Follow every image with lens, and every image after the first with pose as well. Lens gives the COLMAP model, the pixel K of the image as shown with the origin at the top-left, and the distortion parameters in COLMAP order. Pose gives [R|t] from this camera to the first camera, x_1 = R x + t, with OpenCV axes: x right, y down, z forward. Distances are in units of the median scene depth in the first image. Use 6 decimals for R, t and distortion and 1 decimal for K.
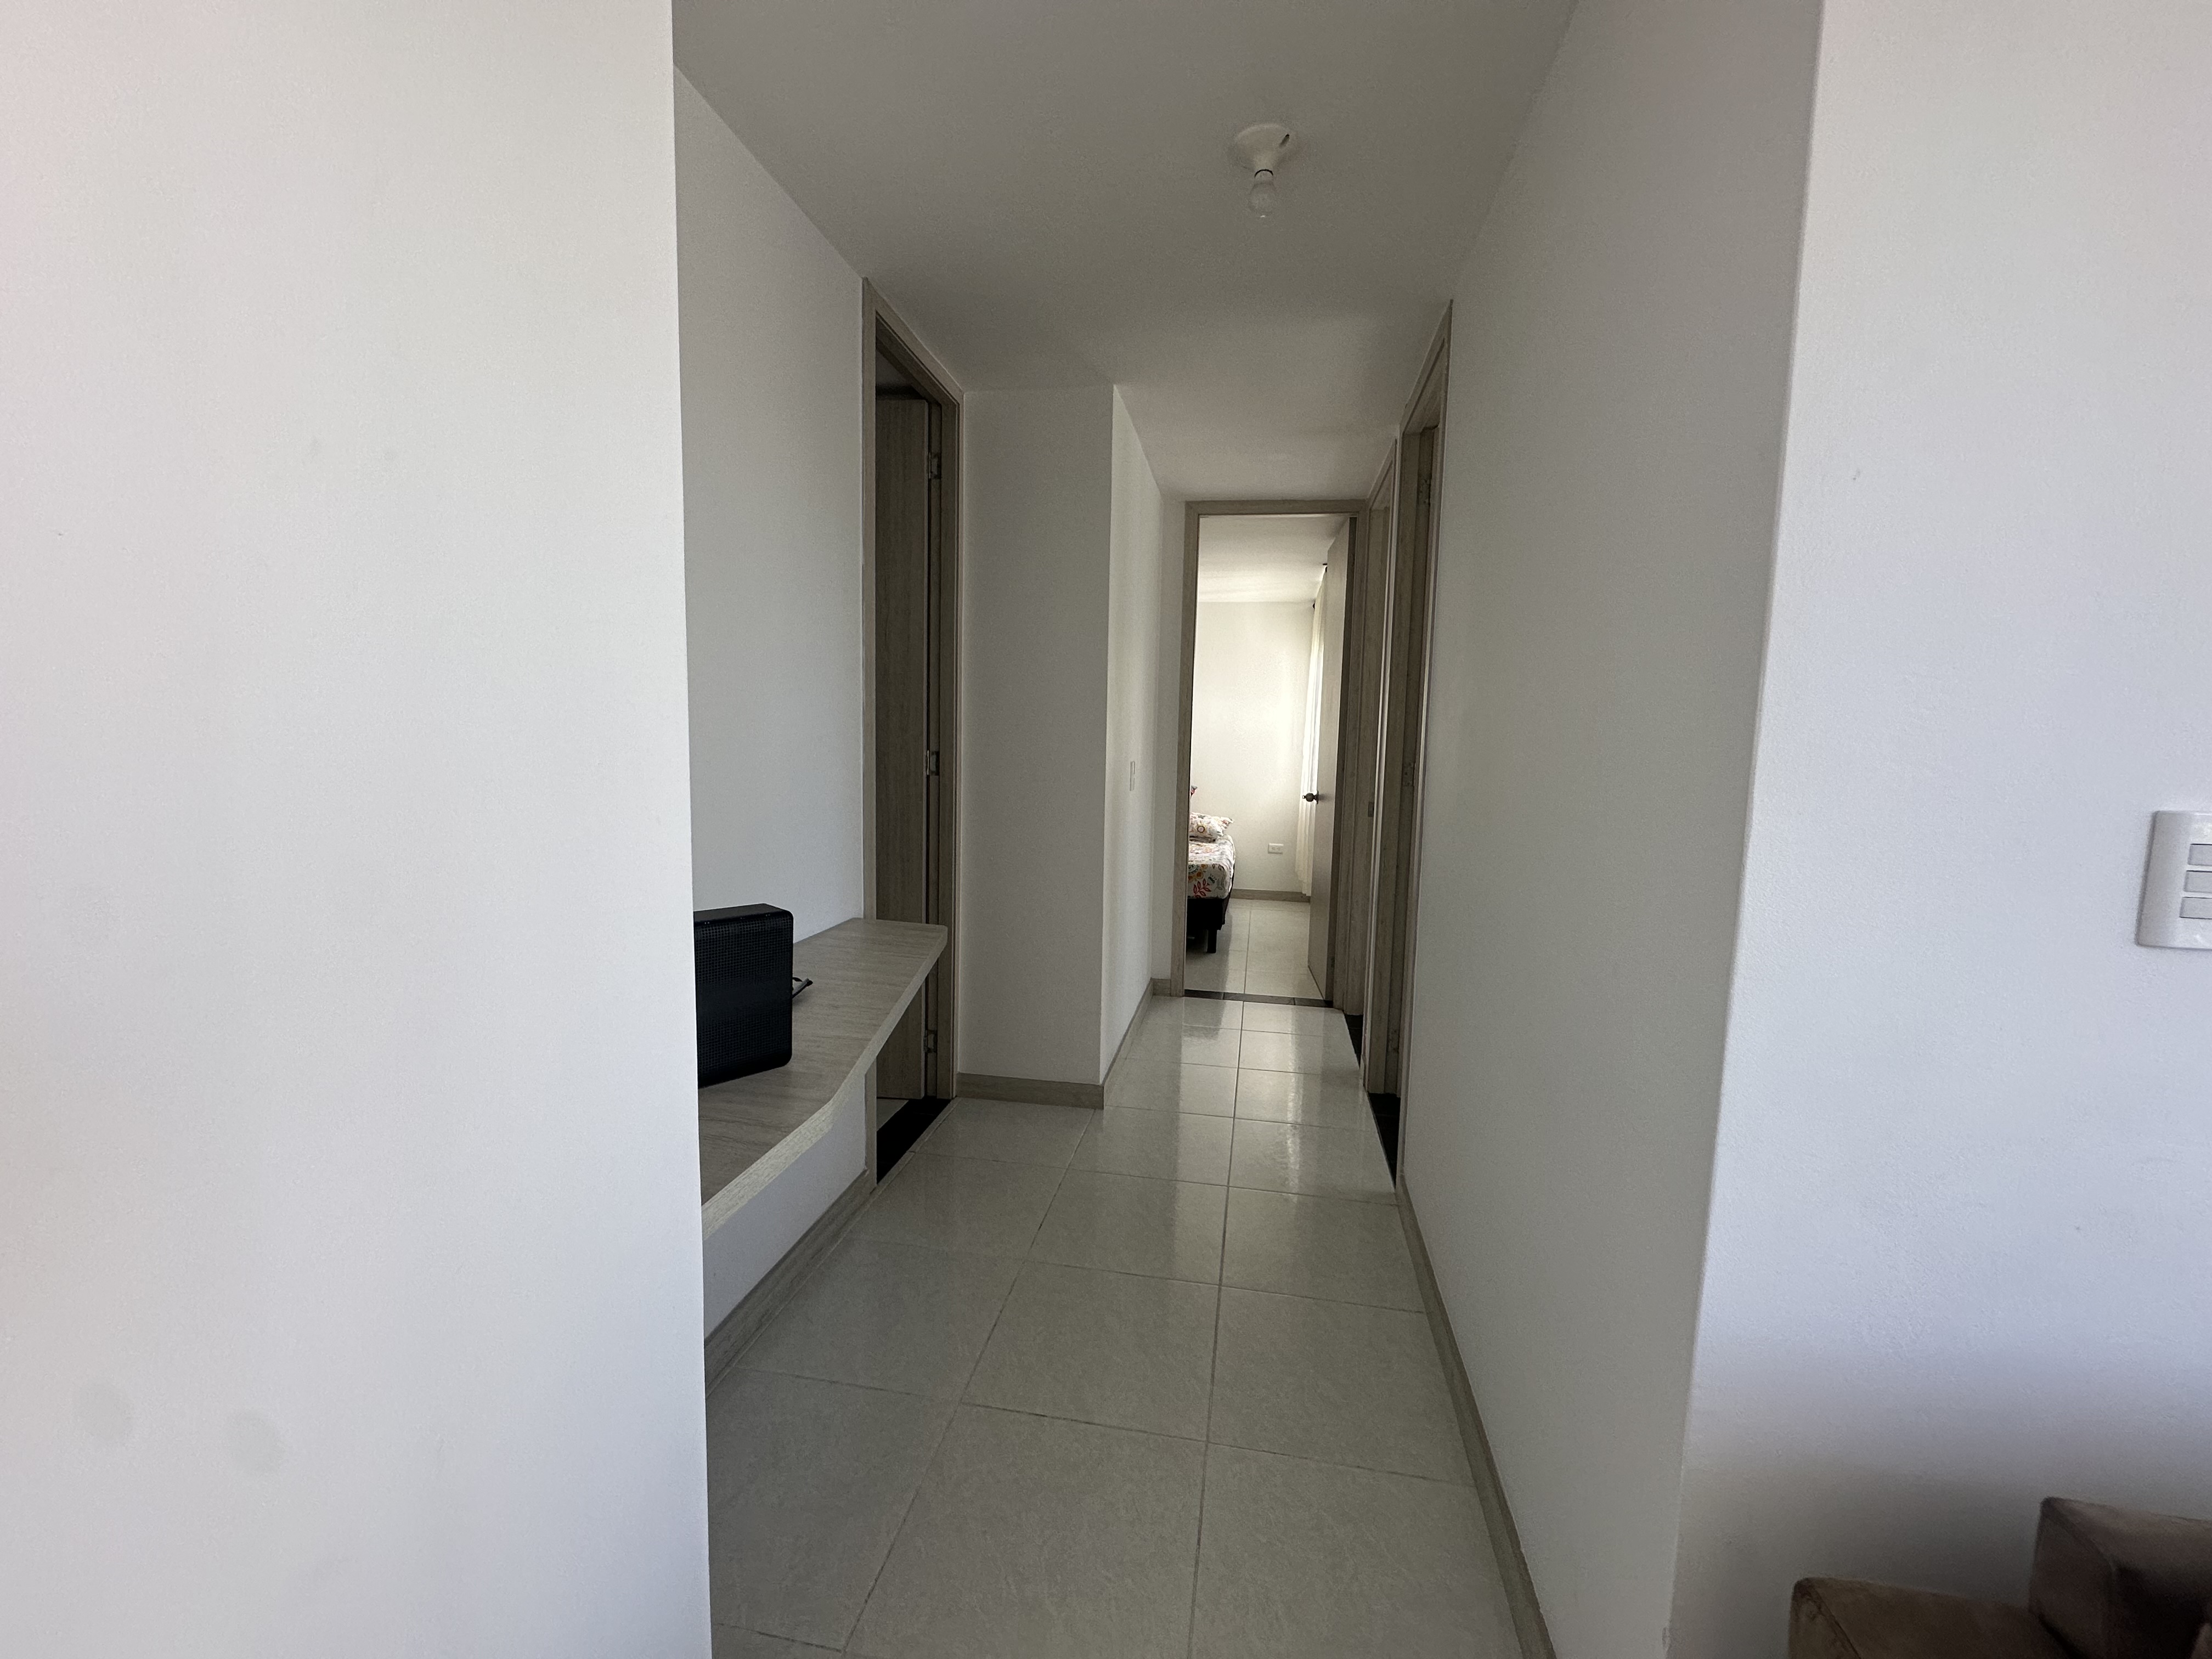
lens RADIAL K [[875.3, 0, 1102.6], [0, 875.3, 826.9], [0, 0, 1]] dist [-0.002792, -0.000285]
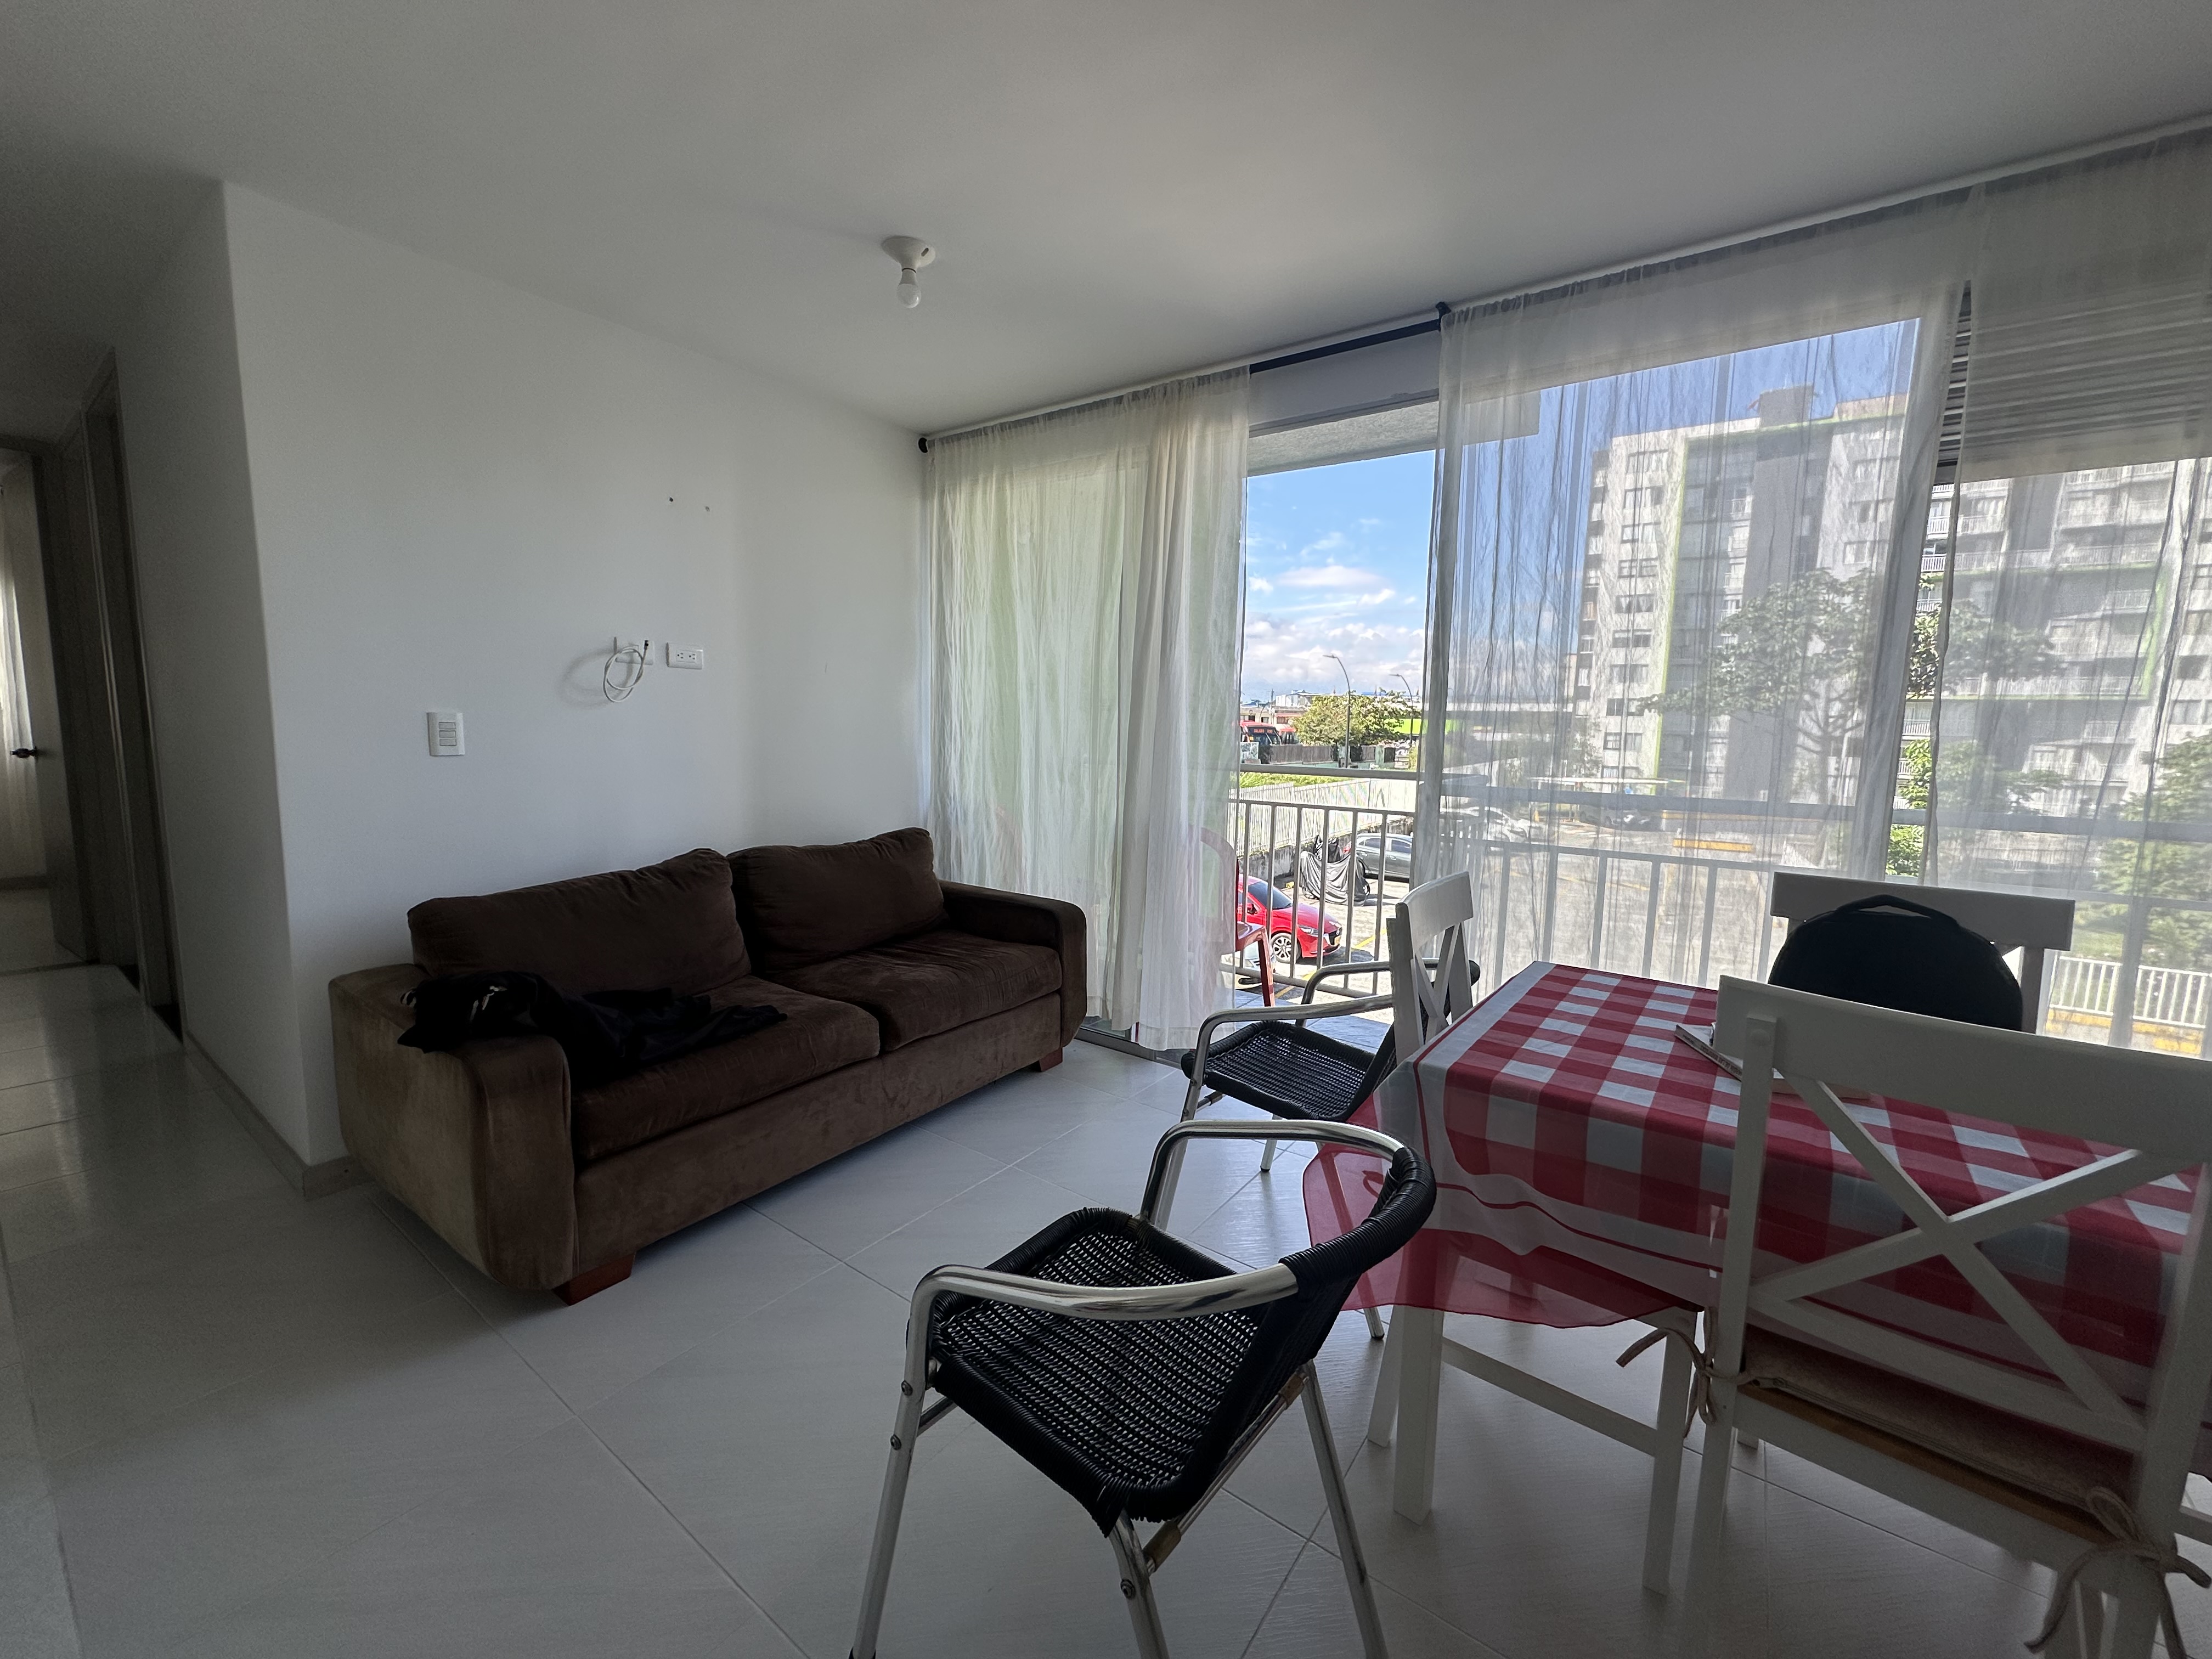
lens RADIAL K [[875.3, 0, 1105.3], [0, 875.3, 823.8], [0, 0, 1]] dist [-0.002792, -0.000285]
pose [[0.429770, -0.116646, 0.895372, -0.106653], [0.078360, 0.992698, 0.091713, 0.046739], [-0.899532, 0.030746, 0.435772, -0.436900]]
